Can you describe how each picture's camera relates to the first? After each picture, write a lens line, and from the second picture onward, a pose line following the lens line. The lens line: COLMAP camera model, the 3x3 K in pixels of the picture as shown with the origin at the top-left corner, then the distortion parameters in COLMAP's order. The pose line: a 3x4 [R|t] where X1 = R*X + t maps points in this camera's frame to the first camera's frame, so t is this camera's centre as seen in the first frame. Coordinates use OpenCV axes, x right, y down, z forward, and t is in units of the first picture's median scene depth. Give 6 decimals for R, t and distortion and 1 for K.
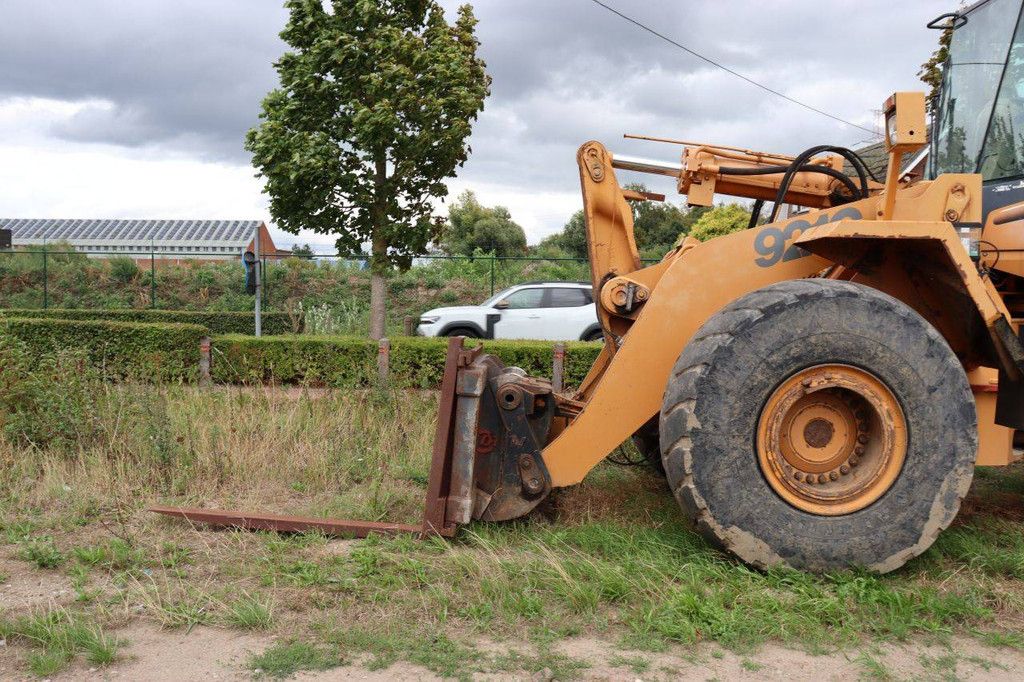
lens RADIAL K [[919.8, 0, 525.3], [0, 919.8, 335.9], [0, 0, 1]] dist [-0.093166, 0.034535]
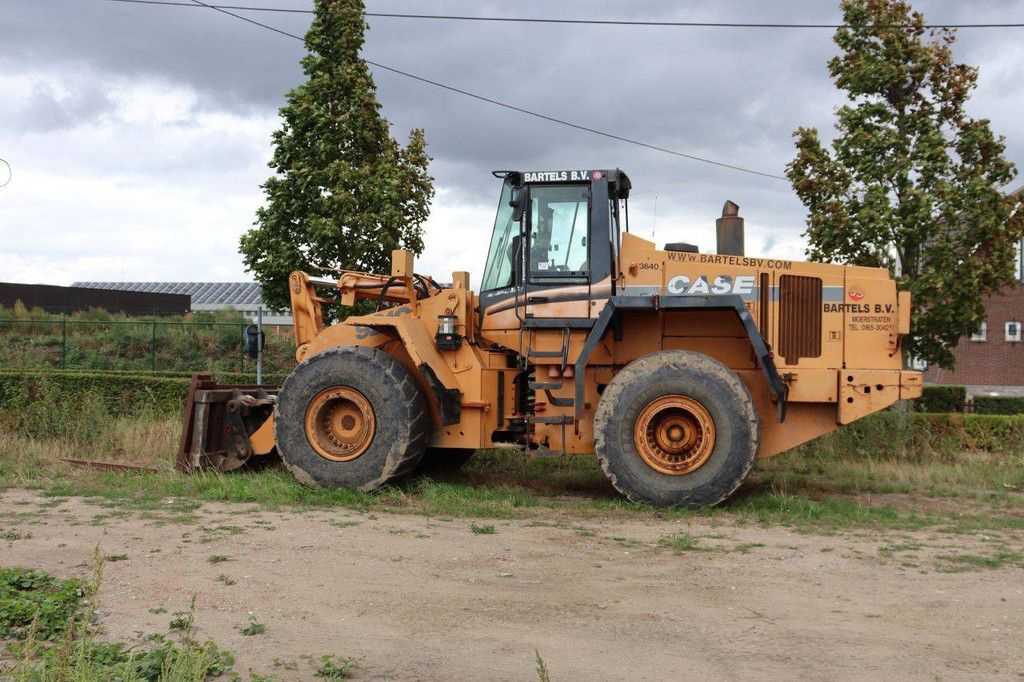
lens RADIAL K [[1074.6, 0, 528.4], [0, 1074.6, 336.8], [0, 0, 1]] dist [-0.033977, 0.000000]
pose [[0.976732, 0.001645, -0.214455, 1.085368], [-0.017443, 0.997267, -0.071791, 0.072814], [0.213751, 0.073861, 0.974092, -1.089160]]
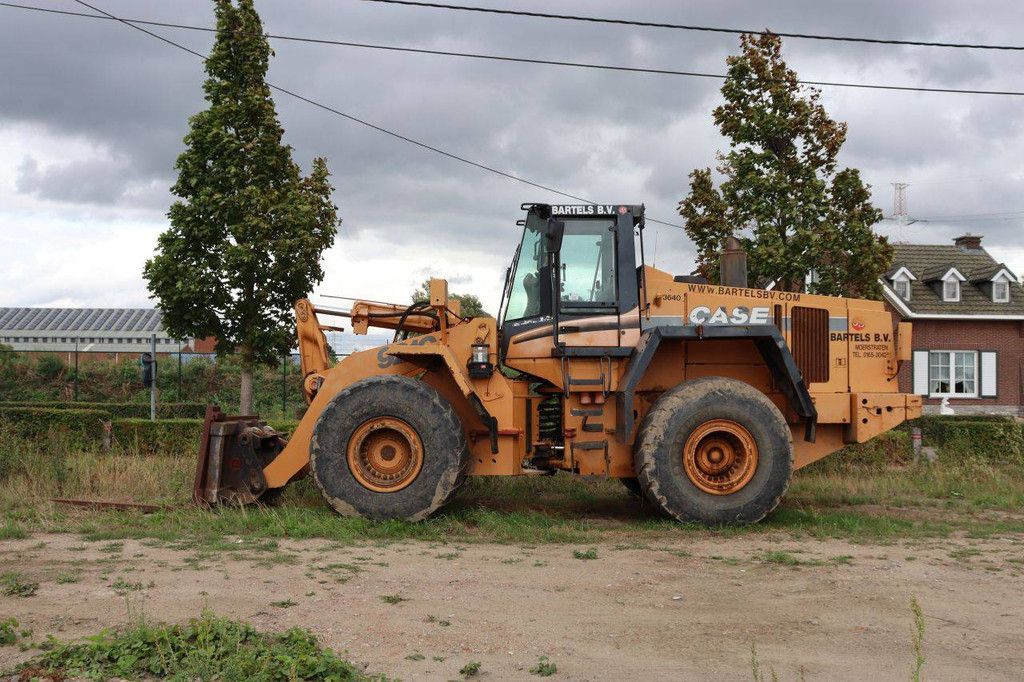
lens RADIAL K [[1028.7, 0, 511.2], [0, 1028.7, 343.1], [0, 0, 1]] dist [-0.039873, 0.000000]
pose [[0.999988, -0.003299, 0.003584, 0.521653], [0.003614, 0.995770, -0.091811, 0.067524], [-0.003266, 0.091823, 0.995770, -1.105899]]
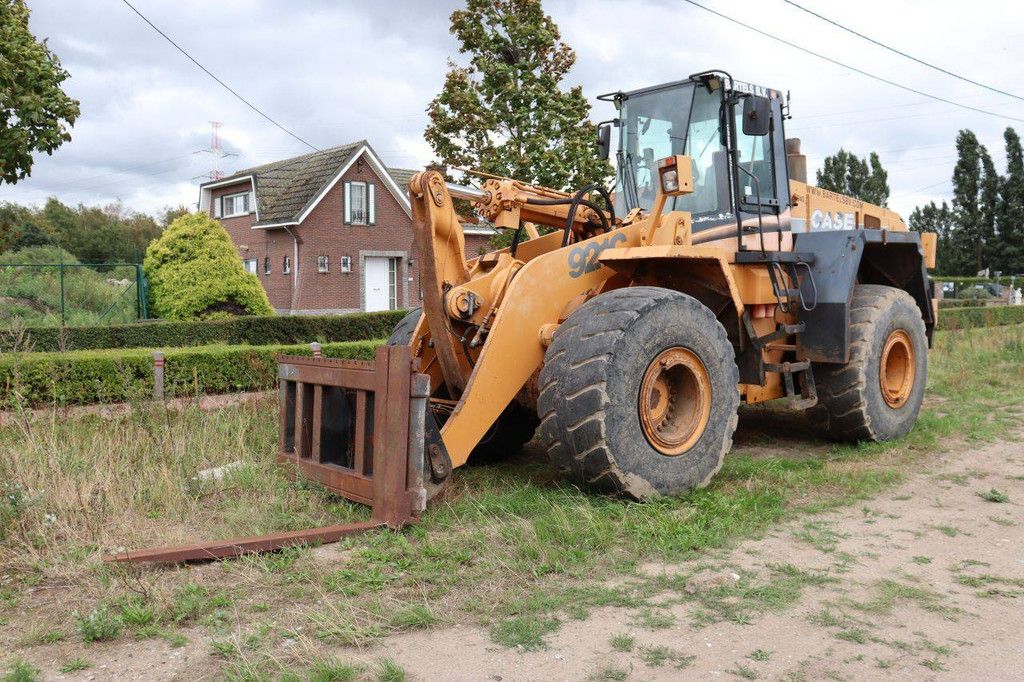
lens RADIAL K [[859.4, 0, 492.6], [0, 859.4, 337.7], [0, 0, 1]] dist [-0.128621, 0.043113]
pose [[0.786937, -0.055041, 0.614574, -0.594797], [0.050623, 0.998415, 0.024598, -0.026568], [-0.614953, 0.011754, 0.788476, 0.111770]]
